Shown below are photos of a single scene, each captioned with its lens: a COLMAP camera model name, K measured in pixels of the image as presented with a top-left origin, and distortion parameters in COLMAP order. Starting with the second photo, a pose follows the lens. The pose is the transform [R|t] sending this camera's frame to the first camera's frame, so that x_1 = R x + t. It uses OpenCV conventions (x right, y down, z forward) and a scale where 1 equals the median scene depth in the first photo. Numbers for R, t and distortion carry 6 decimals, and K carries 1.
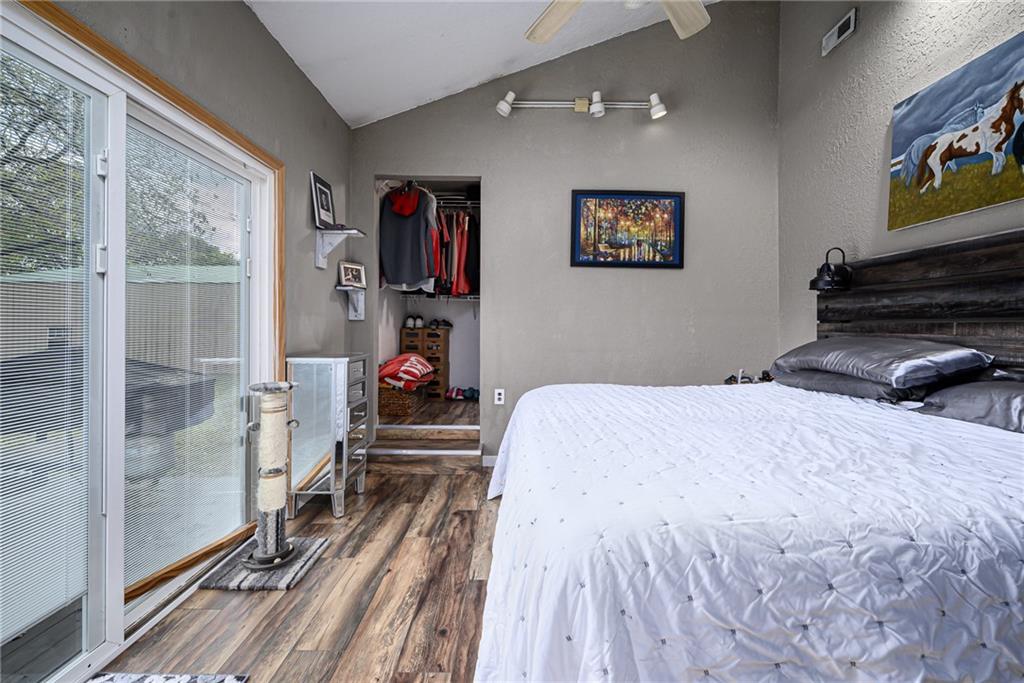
lens RADIAL K [[426.7, 0, 516.8], [0, 426.7, 337.1], [0, 0, 1]] dist [0.004060, 0.000611]
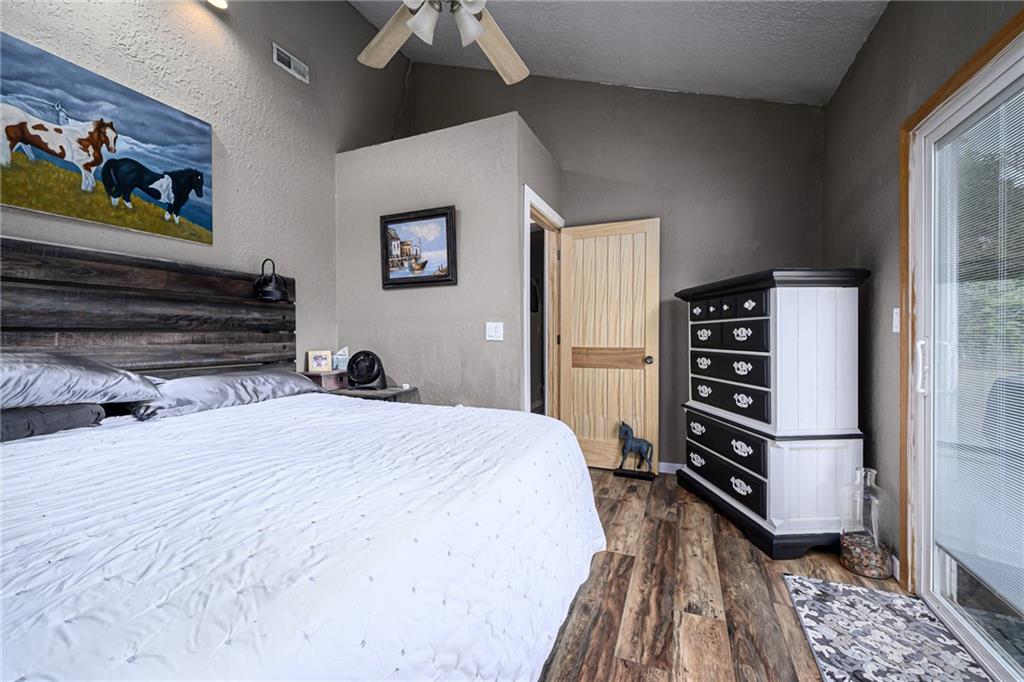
lens RADIAL K [[426.7, 0, 516.8], [0, 426.7, 336.6], [0, 0, 1]] dist [0.004060, 0.000611]
pose [[-0.933909, -0.000474, 0.357510, -0.242017], [0.011422, 0.999449, 0.031163, -0.045016], [-0.357328, 0.033187, -0.933389, 1.620948]]
